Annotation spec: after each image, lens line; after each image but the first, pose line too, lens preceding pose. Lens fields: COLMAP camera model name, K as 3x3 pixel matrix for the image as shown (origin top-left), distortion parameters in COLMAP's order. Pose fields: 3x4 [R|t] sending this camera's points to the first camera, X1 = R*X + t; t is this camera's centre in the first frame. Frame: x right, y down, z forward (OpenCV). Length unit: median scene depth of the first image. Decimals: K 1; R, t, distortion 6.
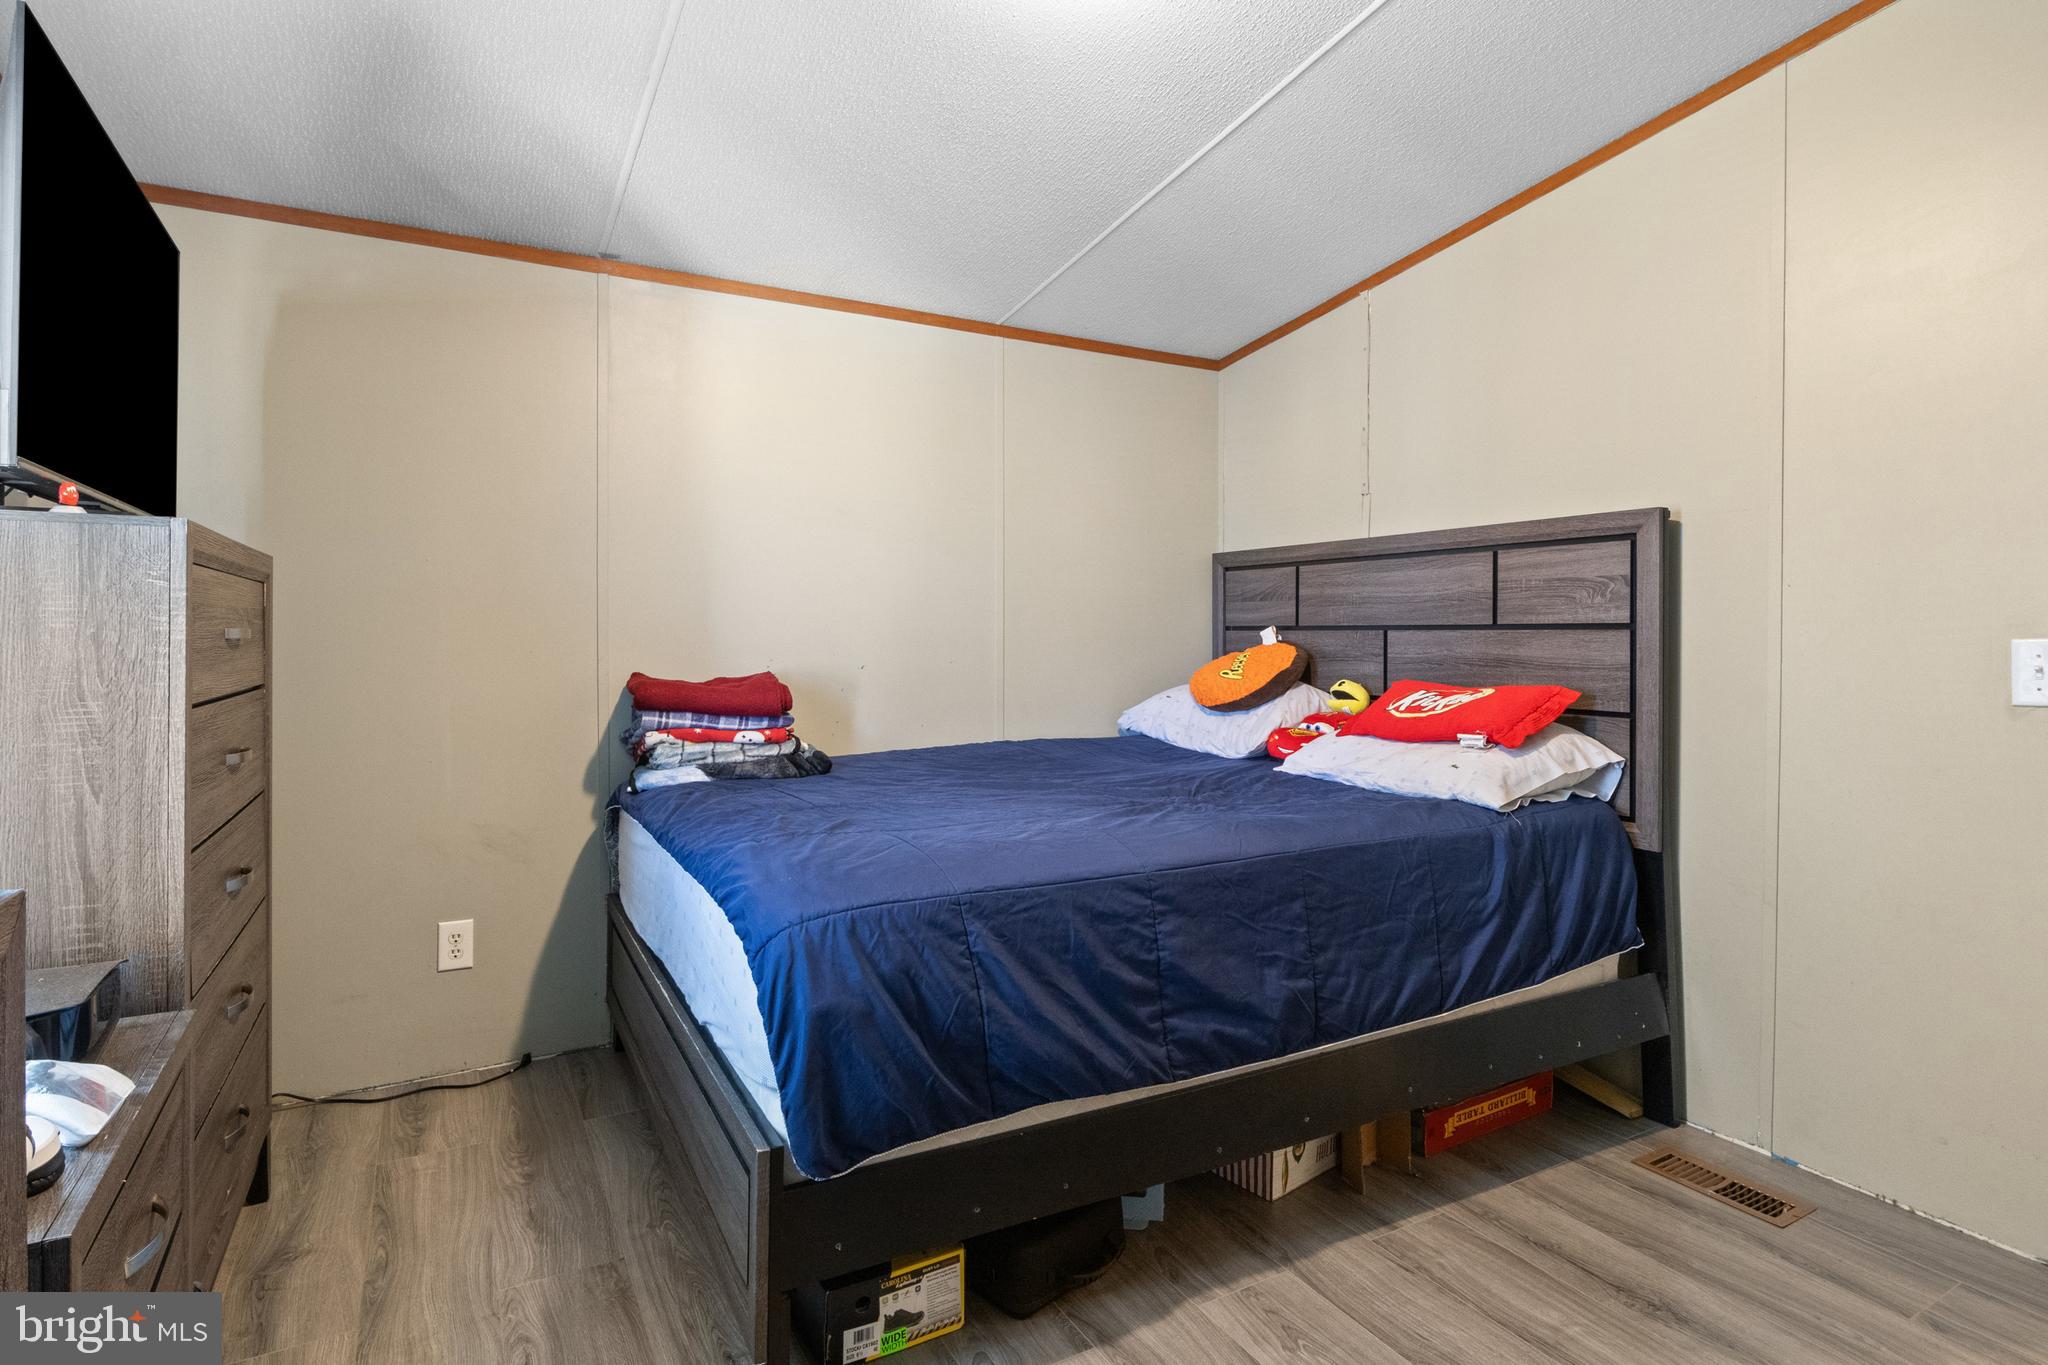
lens RADIAL K [[1030.7, 0, 1025.2], [0, 1030.7, 633.1], [0, 0, 1]] dist [-0.001043, -0.000326]
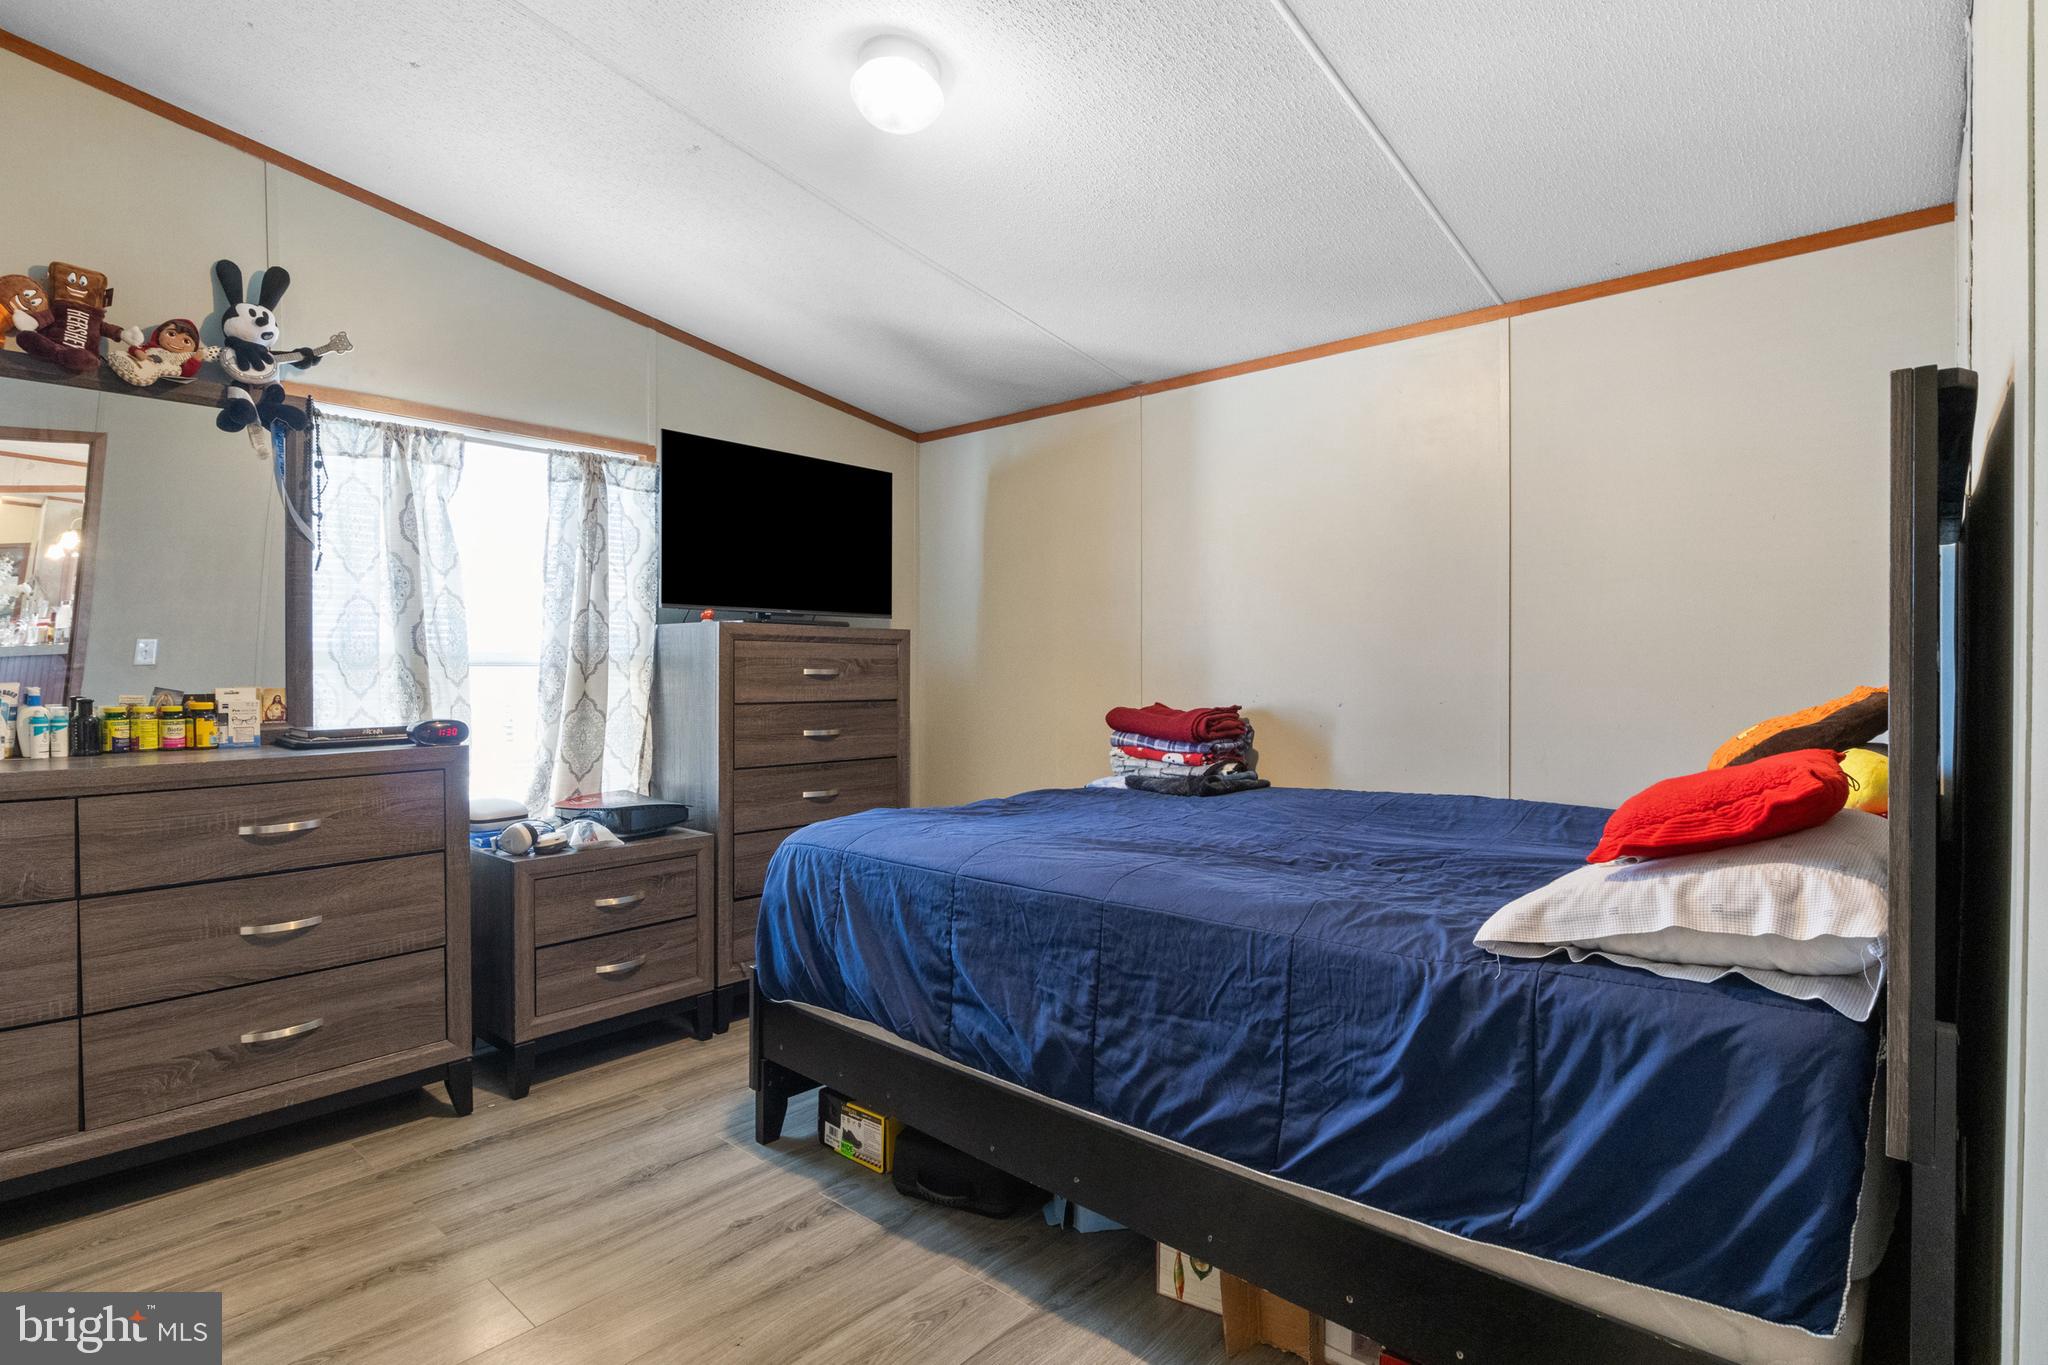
lens RADIAL K [[1028.7, 0, 1020.0], [0, 1028.7, 669.0], [0, 0, 1]] dist [-0.004916, -0.001521]
pose [[0.330375, -0.005992, -0.943831, 1.012111], [-0.000383, 0.999979, -0.006482, 0.007157], [0.943850, 0.002504, 0.330366, 0.561331]]
